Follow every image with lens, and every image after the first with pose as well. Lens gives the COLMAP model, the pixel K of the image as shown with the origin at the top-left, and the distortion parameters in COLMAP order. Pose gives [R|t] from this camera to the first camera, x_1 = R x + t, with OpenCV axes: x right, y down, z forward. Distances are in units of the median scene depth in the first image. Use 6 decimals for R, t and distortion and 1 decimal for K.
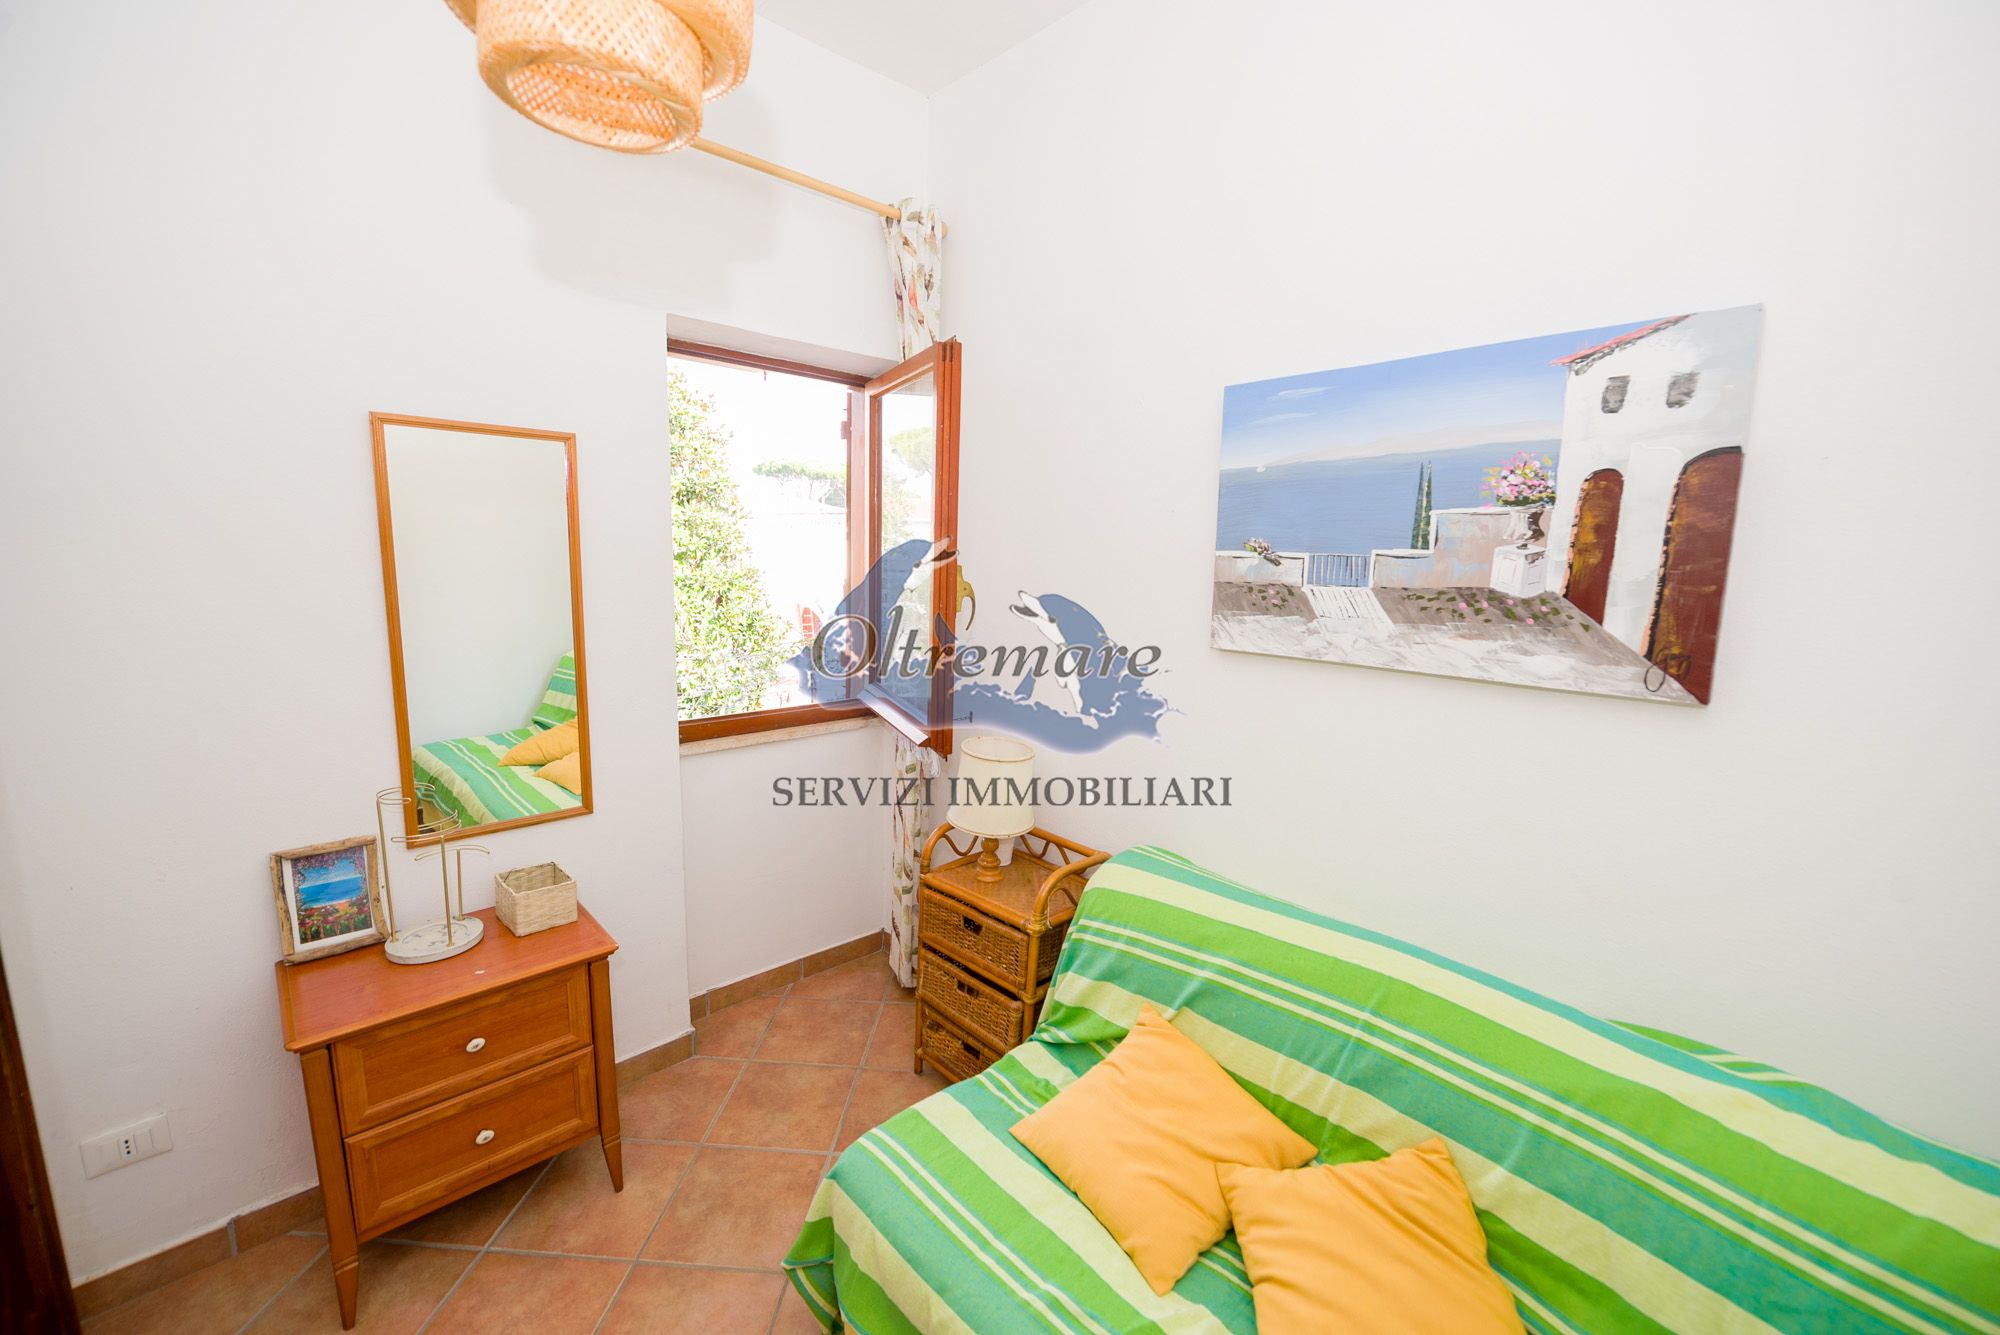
lens RADIAL K [[787.7, 0, 1005.2], [0, 787.7, 660.3], [0, 0, 1]] dist [-0.015866, -0.001685]
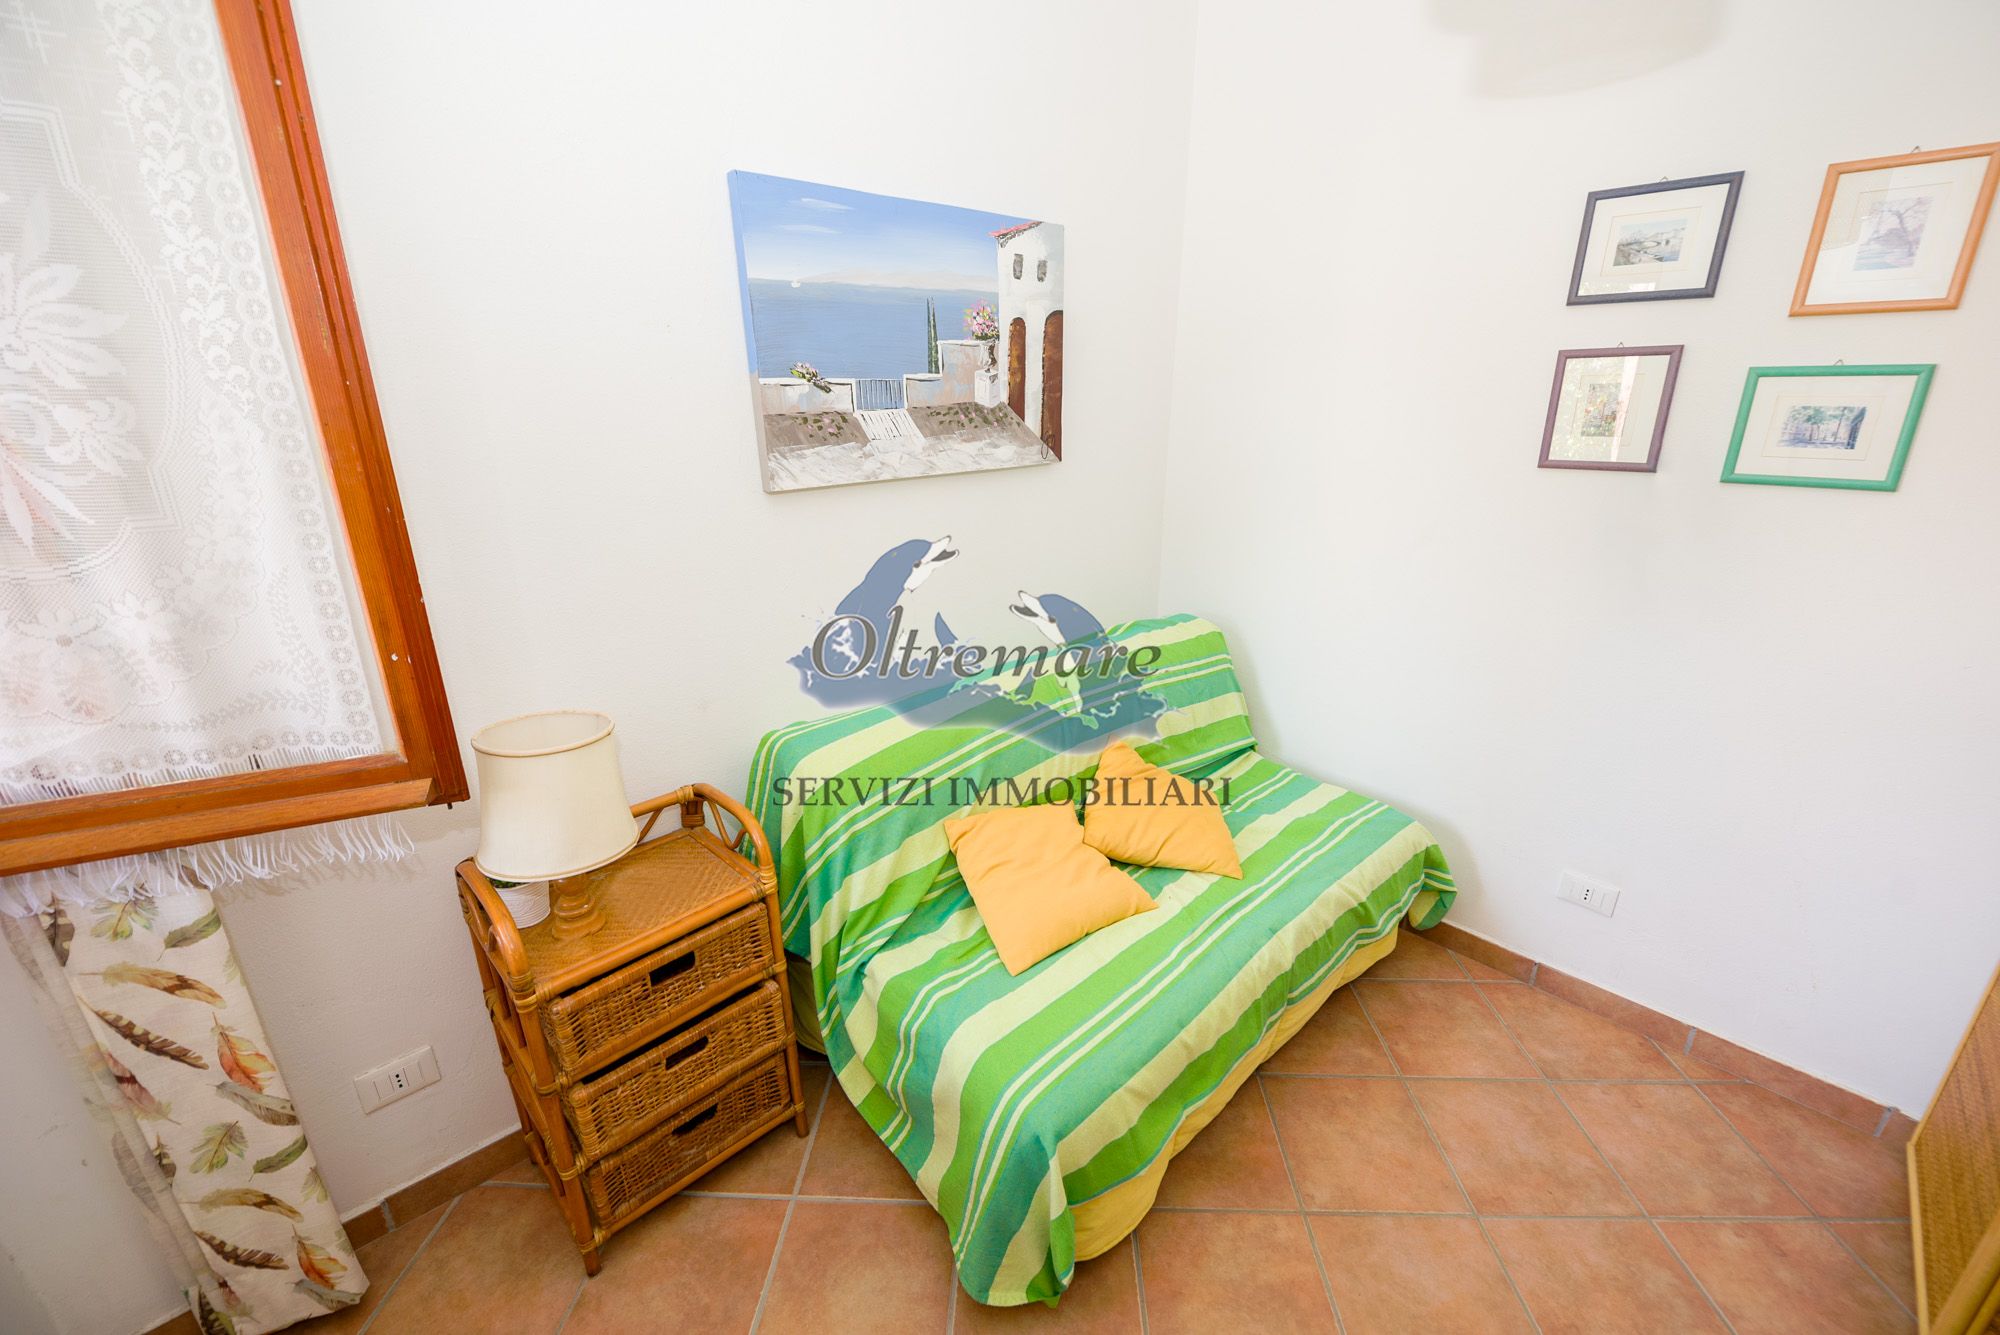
lens RADIAL K [[787.7, 0, 1011.4], [0, 787.7, 664.2], [0, 0, 1]] dist [-0.015866, -0.001685]
pose [[-0.005359, -0.348650, 0.937238, -0.743071], [0.150466, 0.926299, 0.345441, -0.117688], [-0.988601, 0.142873, 0.047496, 0.823459]]
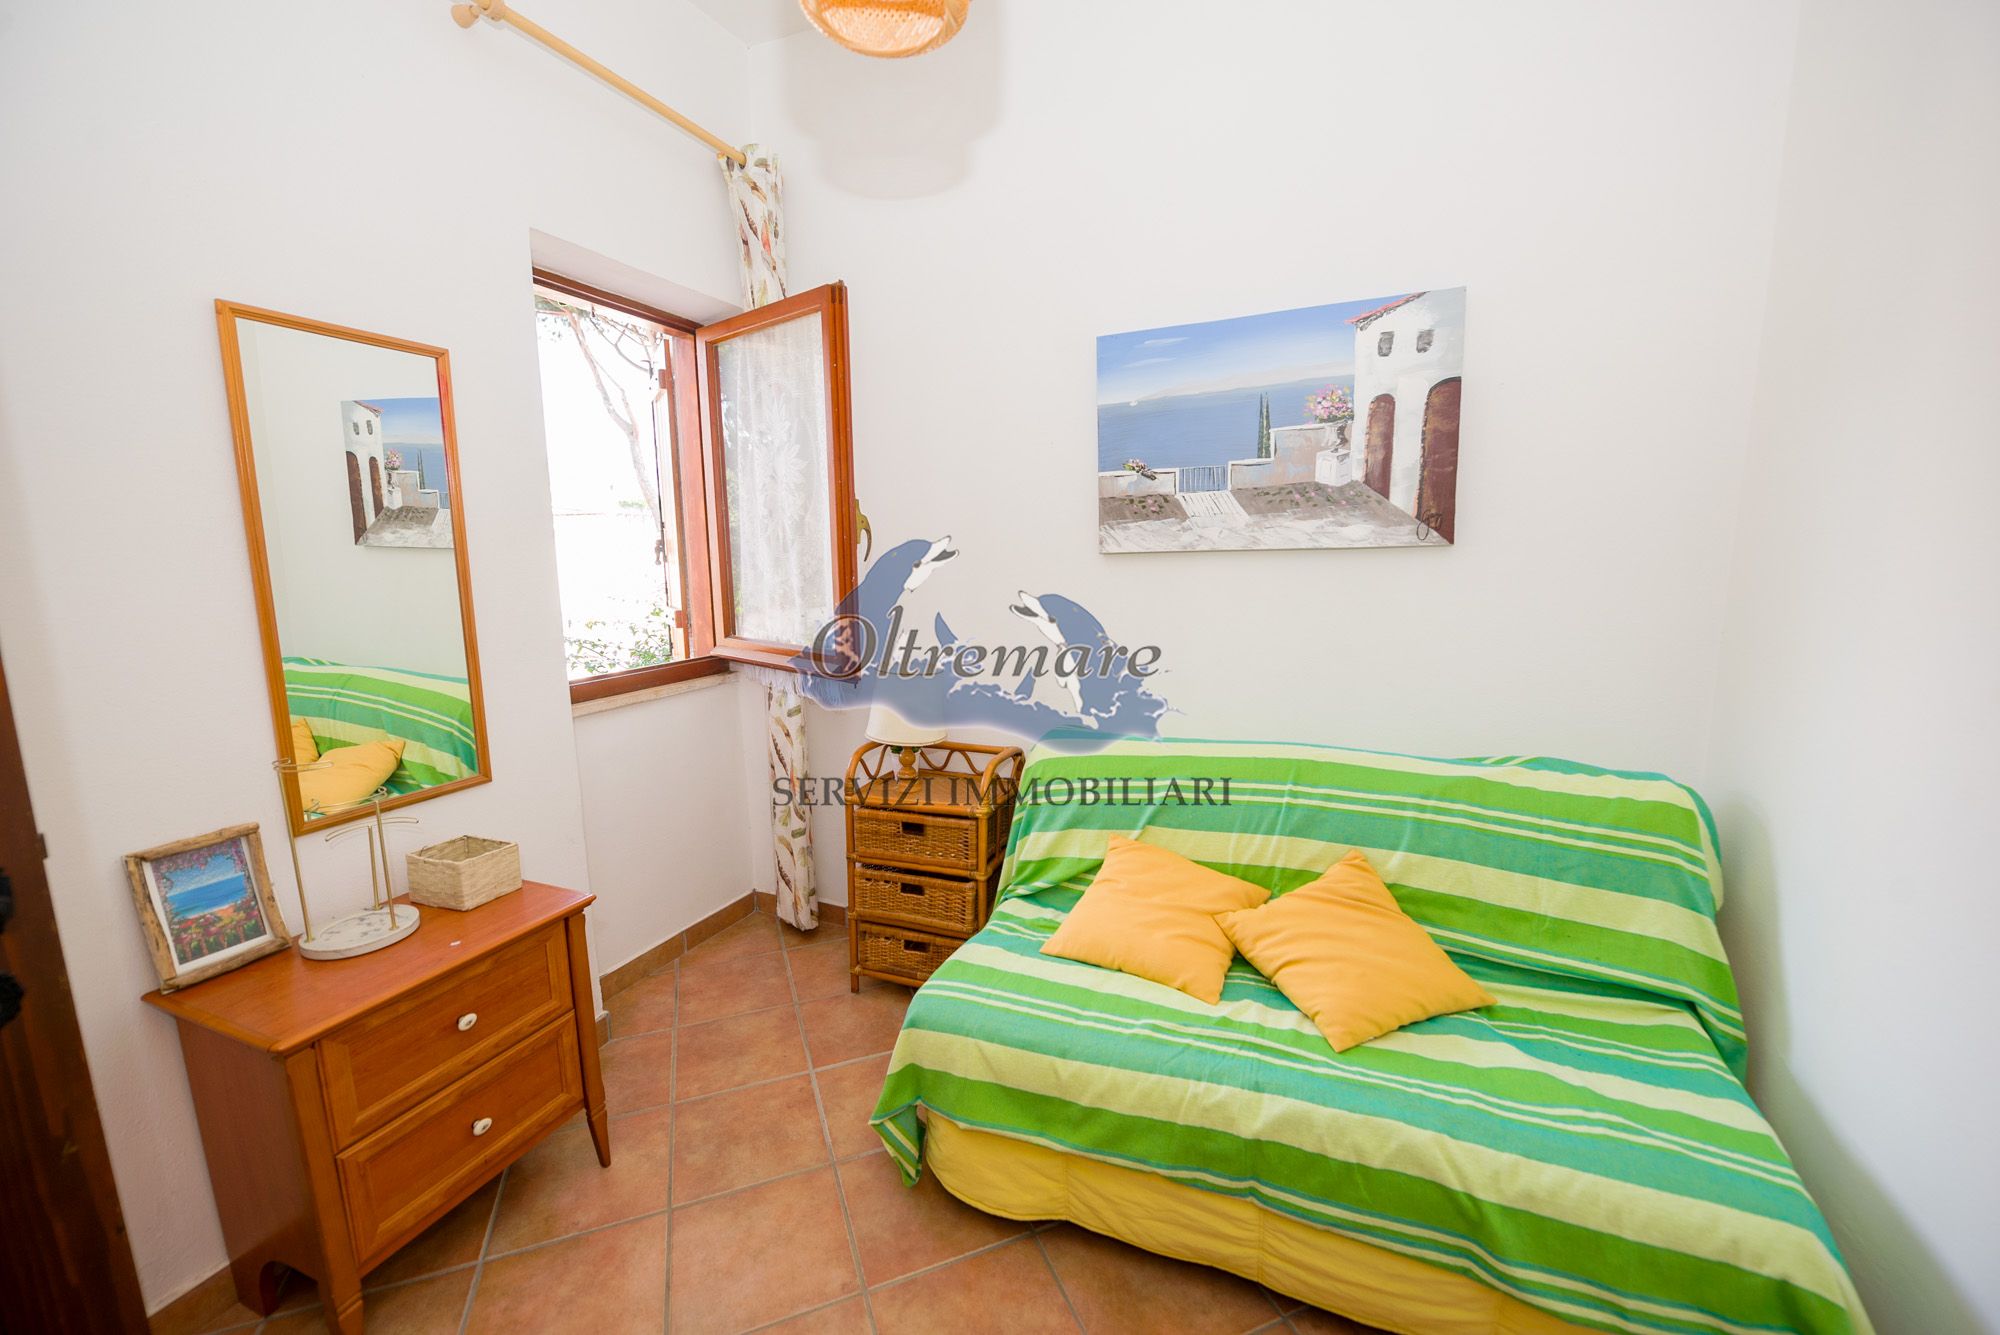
lens RADIAL K [[787.7, 0, 1008.1], [0, 787.7, 660.7], [0, 0, 1]] dist [-0.015866, -0.001685]
pose [[0.912465, -0.099690, 0.396824, -0.421515], [0.099846, 0.994795, 0.020326, 0.126744], [-0.396785, 0.021074, 0.917670, -0.063612]]
